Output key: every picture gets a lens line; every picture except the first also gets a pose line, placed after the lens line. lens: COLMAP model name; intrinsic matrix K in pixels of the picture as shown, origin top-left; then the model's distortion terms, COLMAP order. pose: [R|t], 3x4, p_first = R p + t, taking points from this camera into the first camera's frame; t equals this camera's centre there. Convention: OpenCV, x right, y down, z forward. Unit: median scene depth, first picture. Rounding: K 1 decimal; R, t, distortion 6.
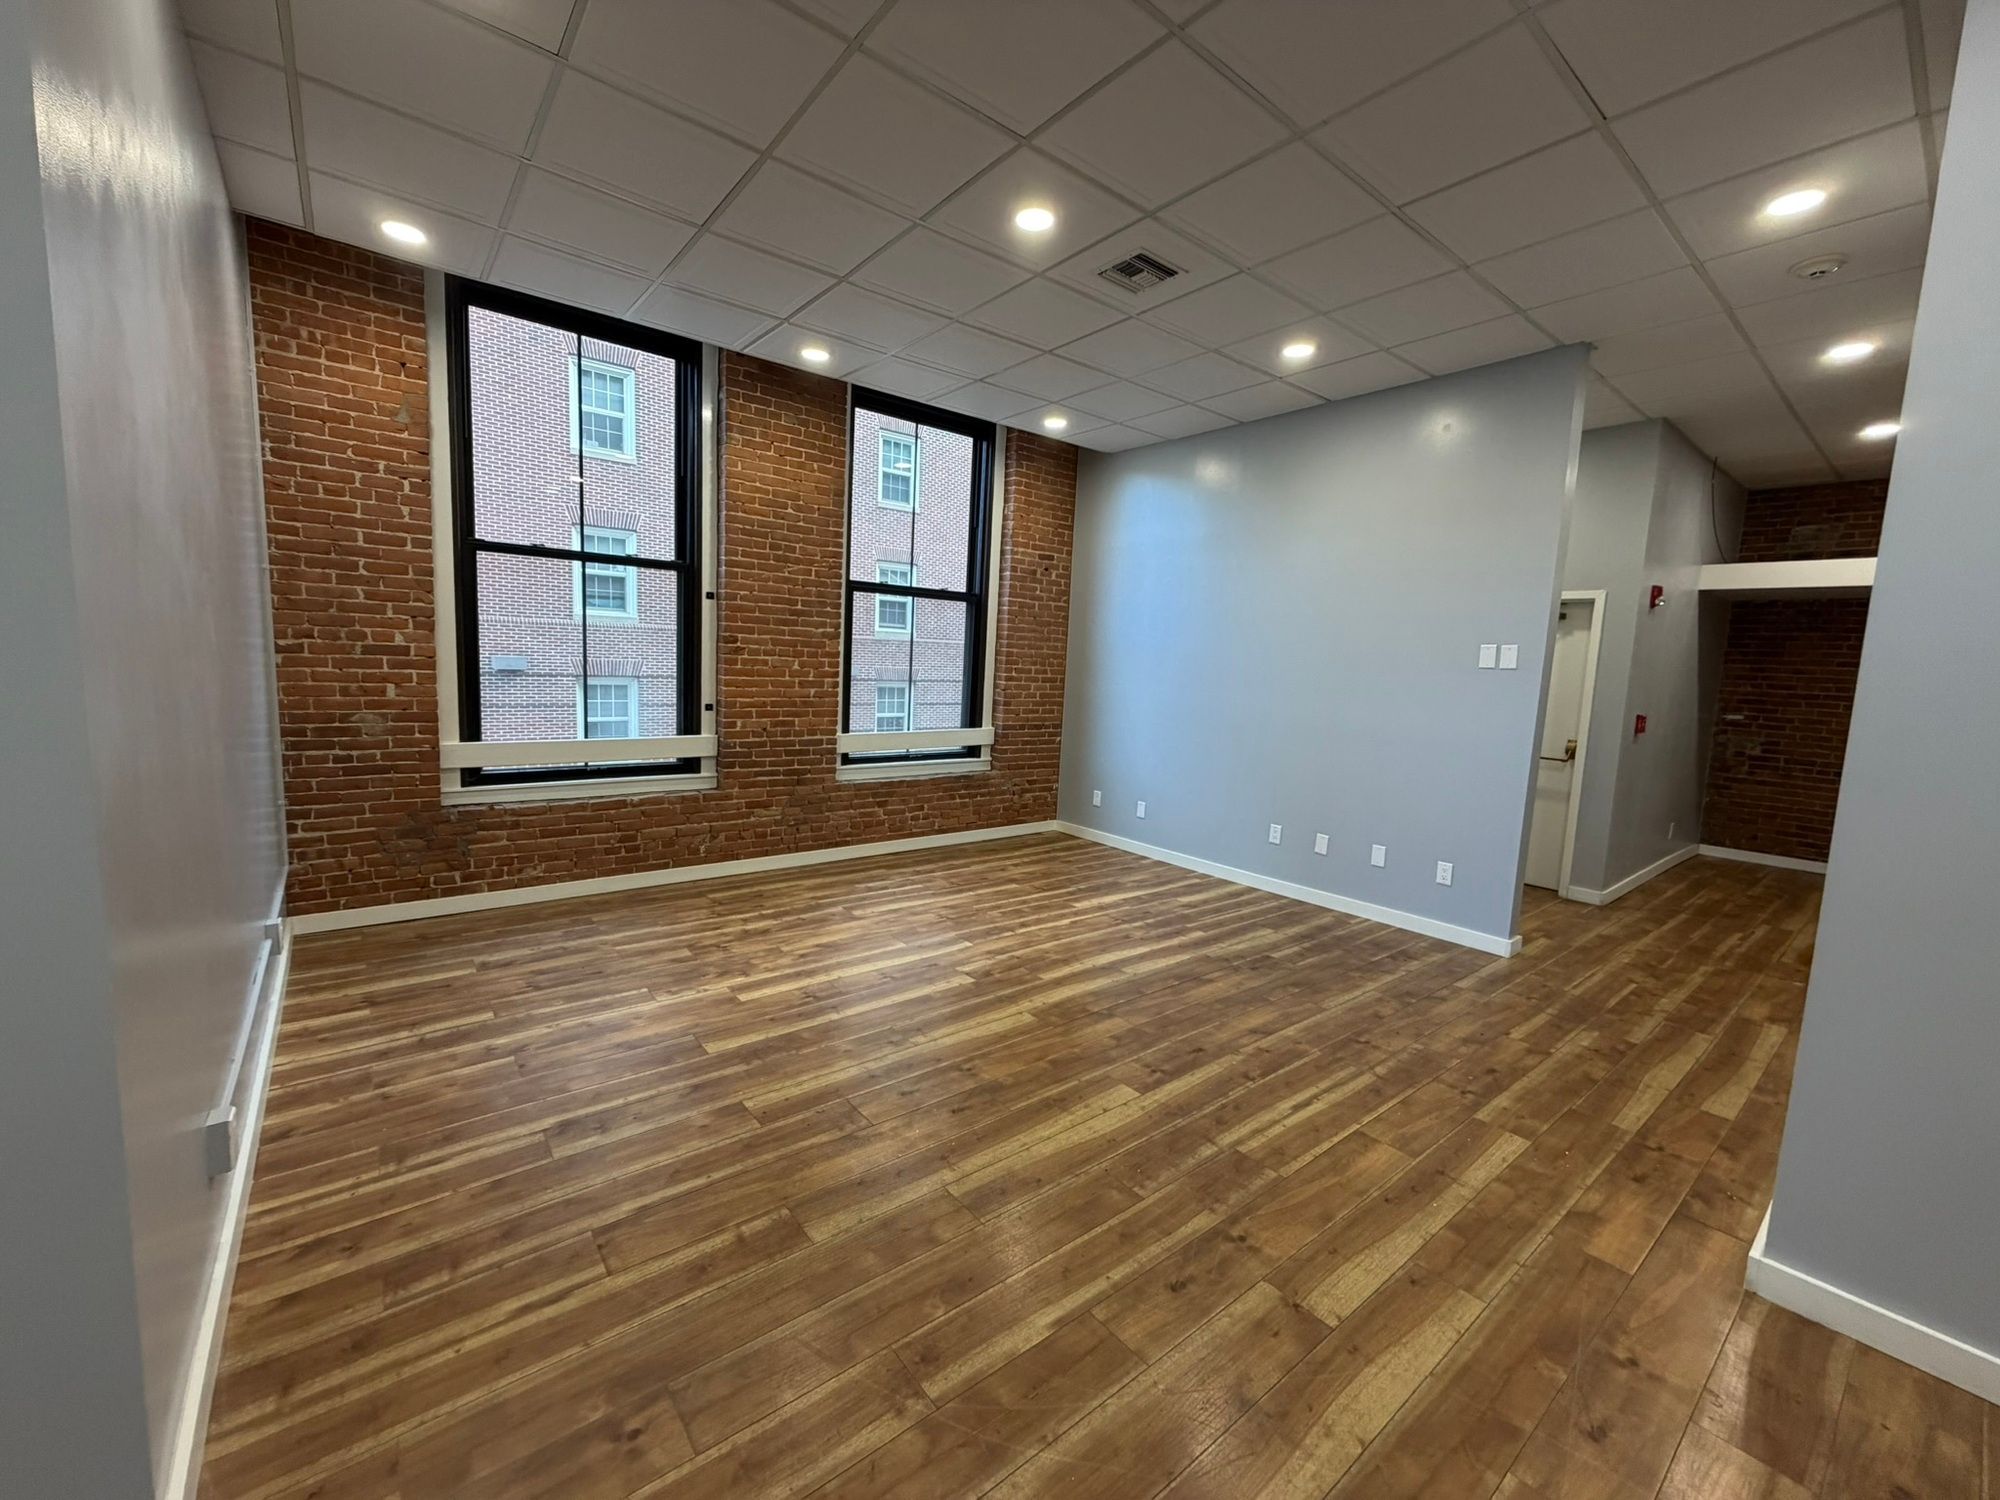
lens RADIAL K [[798.8, 0, 993.8], [0, 798.8, 753.9], [0, 0, 1]] dist [-0.000100, 0.000630]
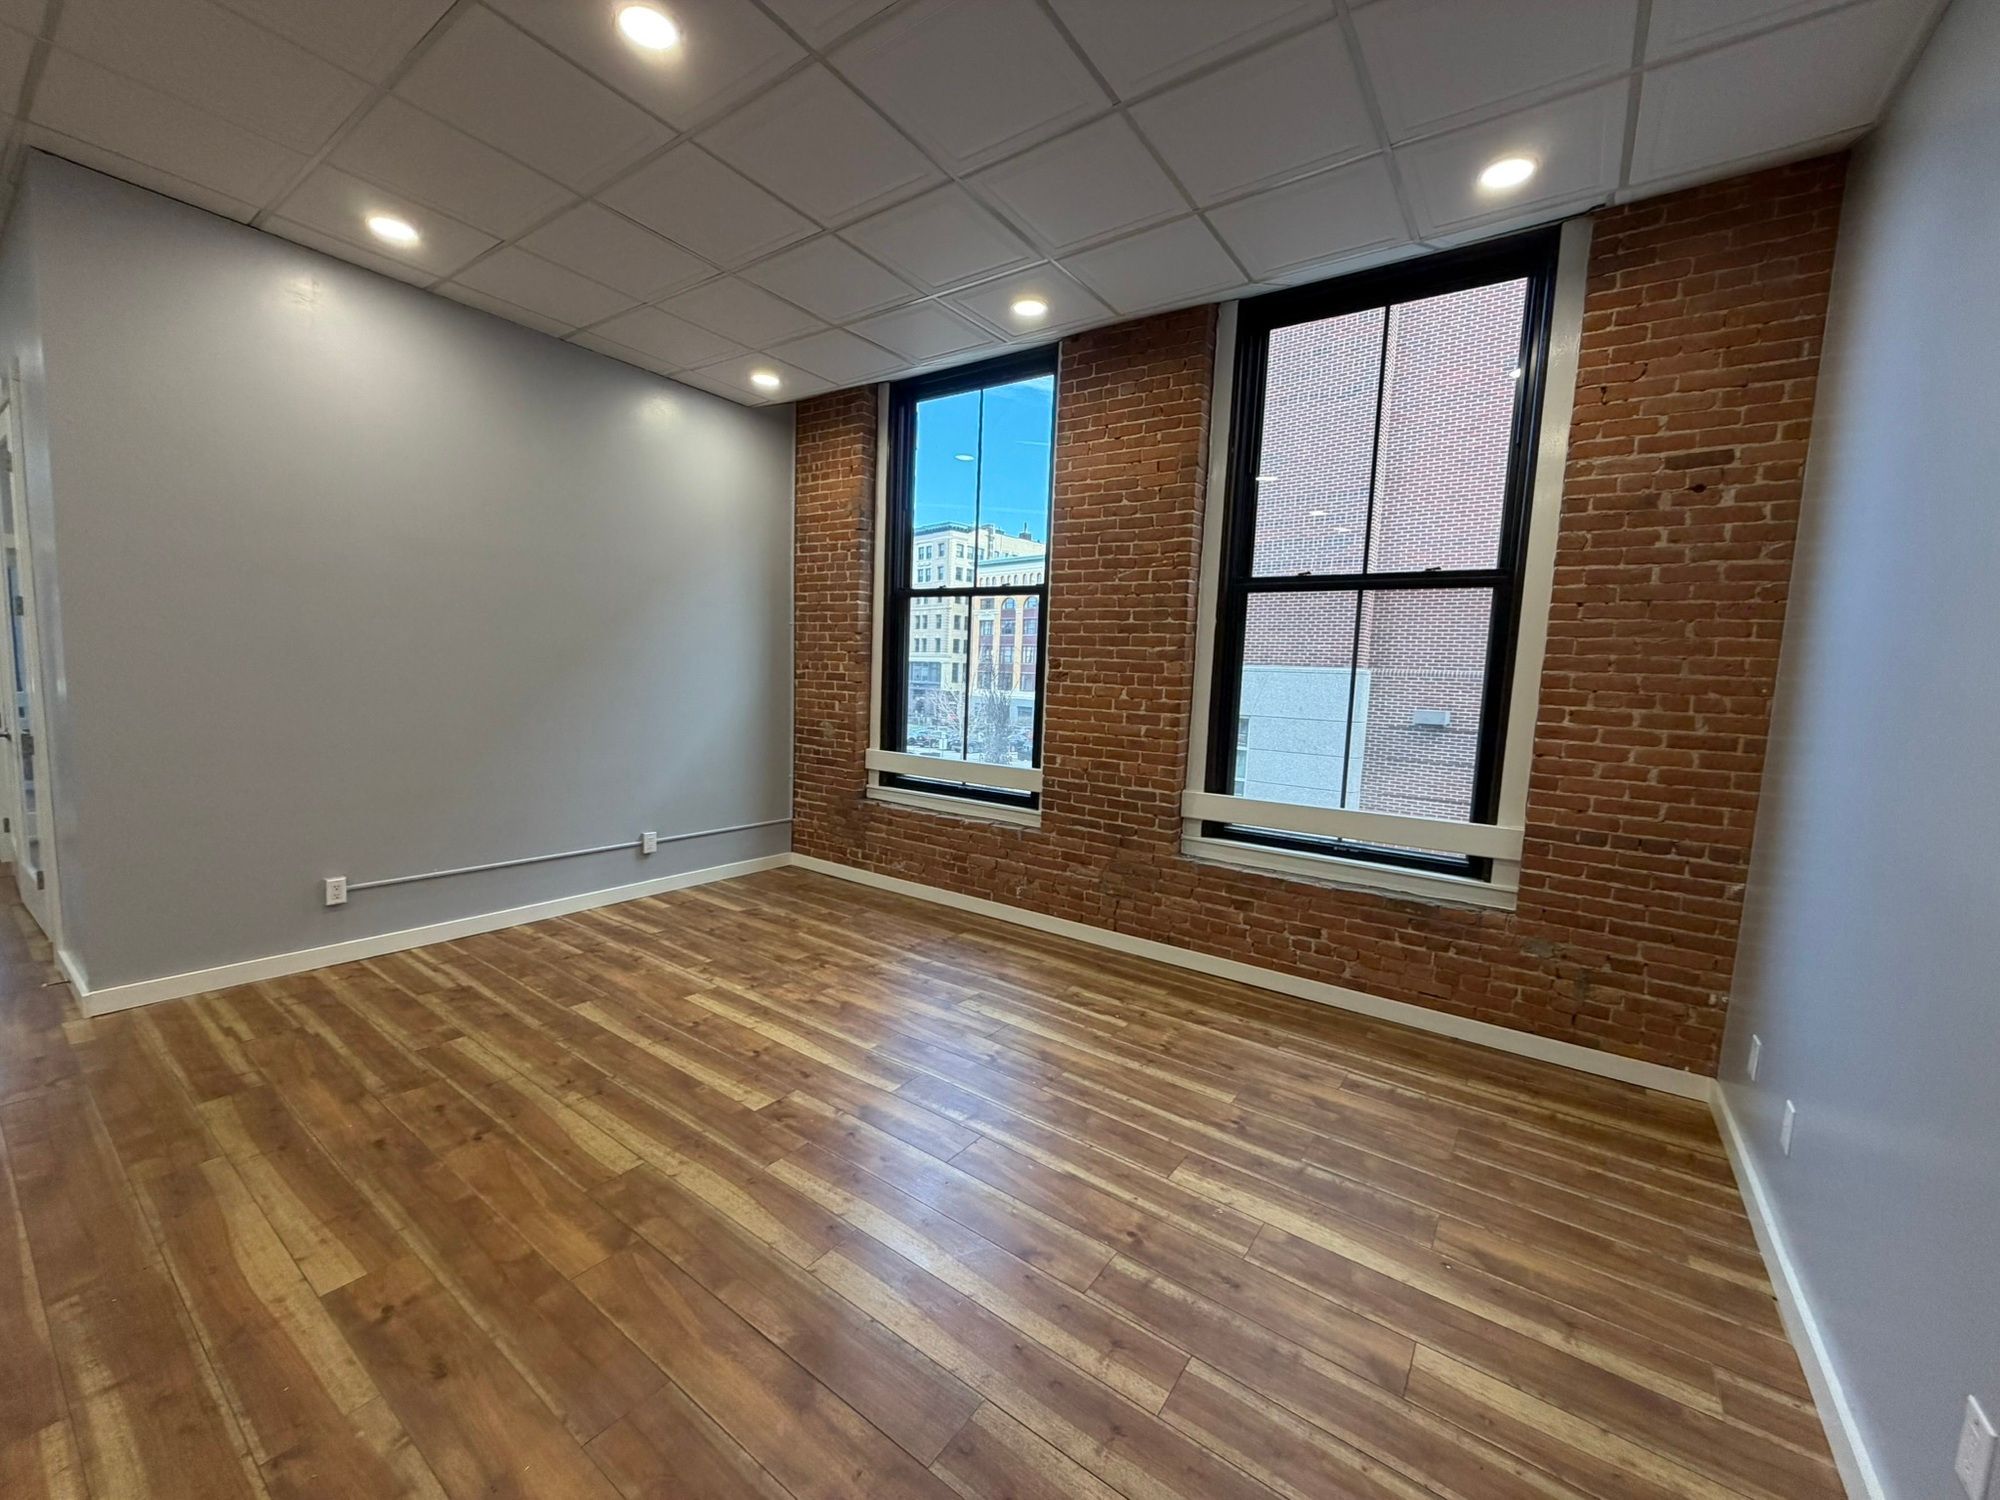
lens RADIAL K [[798.8, 0, 993.8], [0, 798.8, 753.9], [0, 0, 1]] dist [-0.000100, 0.000630]
pose [[0.270030, 0.065937, -0.960592, 0.546758], [-0.145008, 0.989059, 0.027129, -0.063138], [0.951870, 0.131968, 0.276637, 0.755175]]
